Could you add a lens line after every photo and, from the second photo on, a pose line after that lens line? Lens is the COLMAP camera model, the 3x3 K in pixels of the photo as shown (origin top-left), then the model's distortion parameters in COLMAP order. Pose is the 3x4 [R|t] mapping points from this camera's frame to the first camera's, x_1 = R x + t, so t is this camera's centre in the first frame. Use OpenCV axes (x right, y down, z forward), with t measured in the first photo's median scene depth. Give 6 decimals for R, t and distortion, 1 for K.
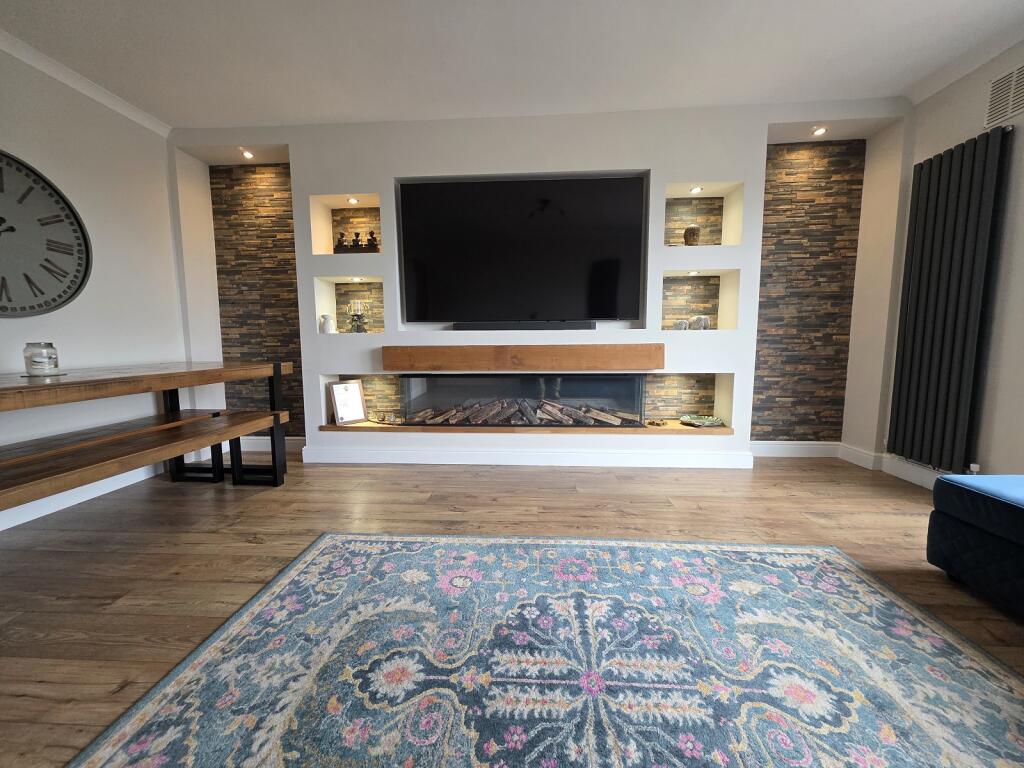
lens RADIAL K [[406.8, 0, 509.7], [0, 406.8, 382.1], [0, 0, 1]] dist [0.002335, 0.001790]
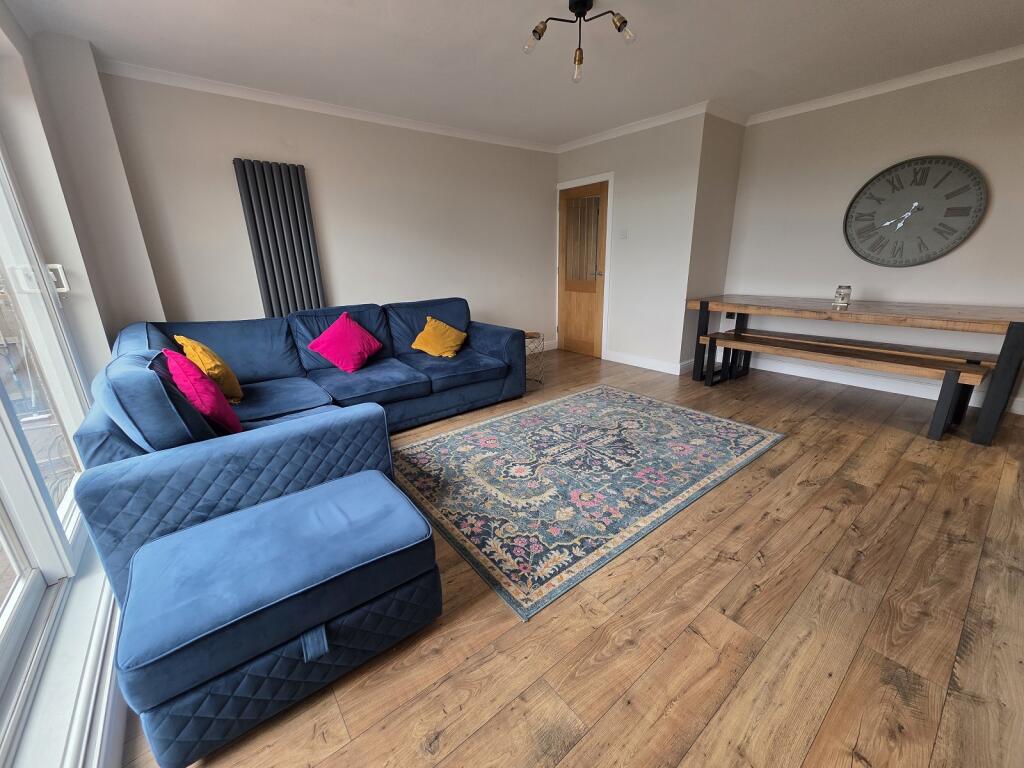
lens RADIAL K [[406.8, 0, 509.2], [0, 406.8, 381.6], [0, 0, 1]] dist [0.002335, 0.001790]
pose [[-0.748791, 0.220800, -0.624947, 0.858698], [-0.035274, 0.928270, 0.370232, -0.227068], [0.661867, 0.299271, -0.687291, 0.985007]]
